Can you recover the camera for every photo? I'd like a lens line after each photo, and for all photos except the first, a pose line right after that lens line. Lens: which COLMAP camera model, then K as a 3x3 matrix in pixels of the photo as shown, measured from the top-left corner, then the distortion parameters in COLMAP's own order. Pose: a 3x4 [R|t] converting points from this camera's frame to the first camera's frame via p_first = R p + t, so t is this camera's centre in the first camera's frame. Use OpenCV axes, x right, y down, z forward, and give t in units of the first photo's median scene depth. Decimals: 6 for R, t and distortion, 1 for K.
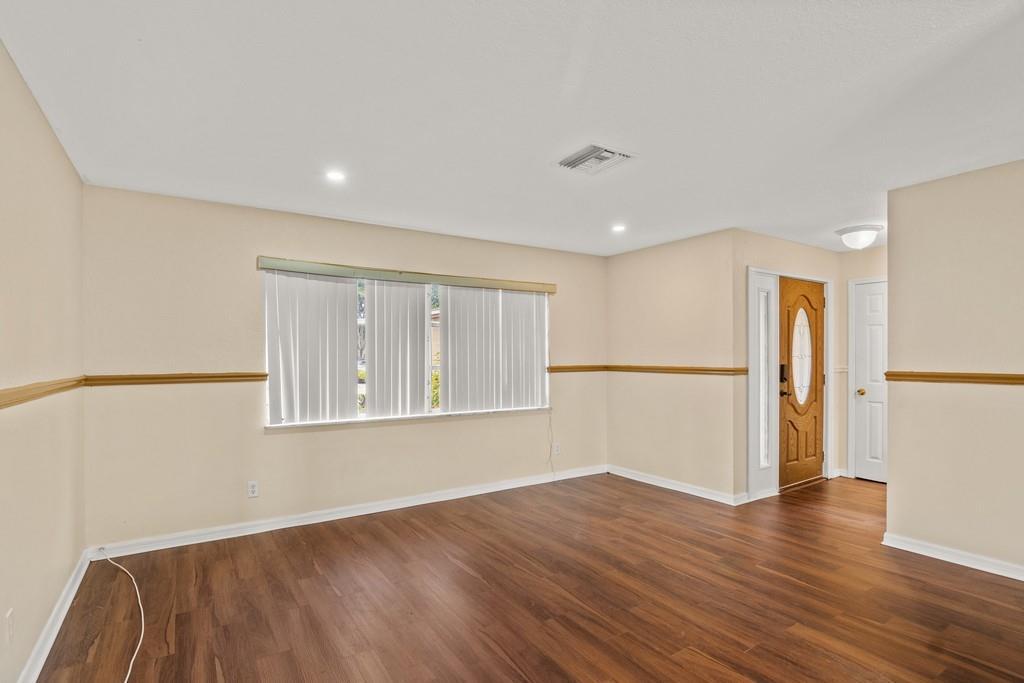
lens RADIAL K [[495.2, 0, 502.9], [0, 495.2, 342.9], [0, 0, 1]] dist [-0.002405, -0.000692]
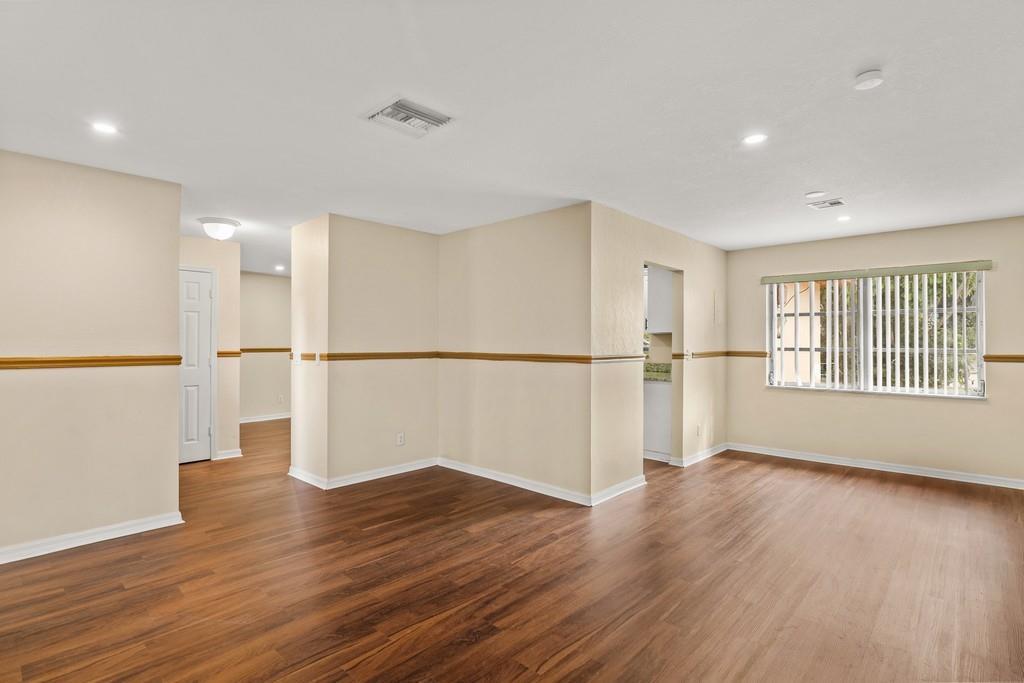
lens RADIAL K [[503.7, 0, 492.2], [0, 503.7, 336.6], [0, 0, 1]] dist [-0.018178, 0.000022]
pose [[-0.220849, 0.010002, 0.975257, -0.688727], [-0.025732, 0.999540, -0.016078, 0.026578], [-0.974969, -0.028646, -0.220490, 1.023146]]
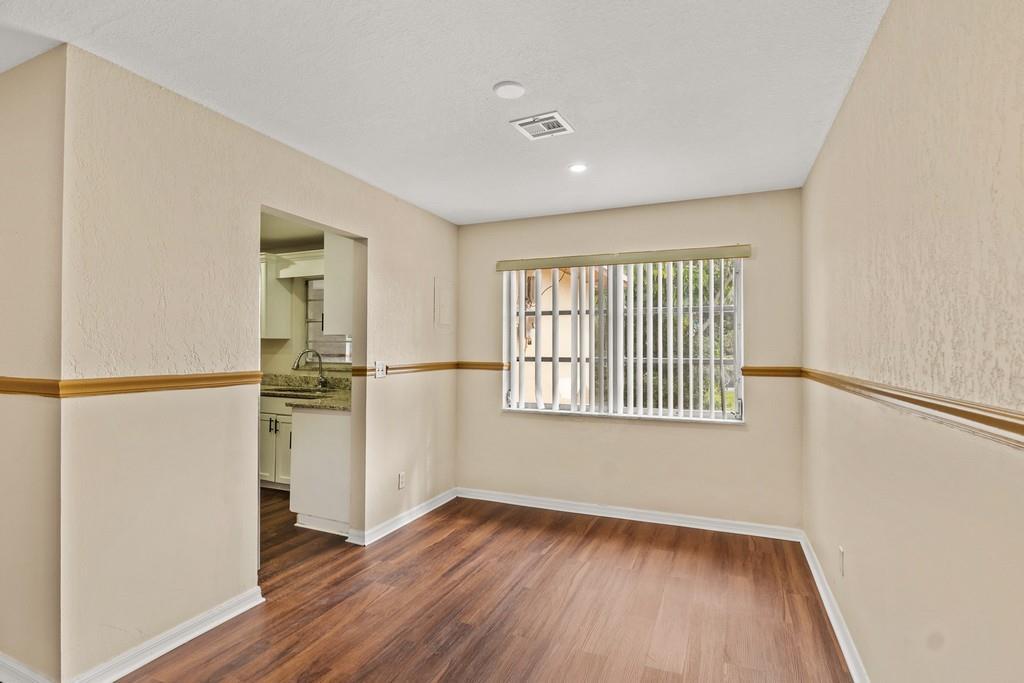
lens RADIAL K [[495.2, 0, 502.9], [0, 495.2, 342.9], [0, 0, 1]] dist [-0.002405, -0.000692]
pose [[-0.537588, 0.011502, 0.843129, -0.556065], [-0.022620, 0.999350, -0.028056, 0.021699], [-0.842904, -0.034154, -0.536979, 0.822969]]
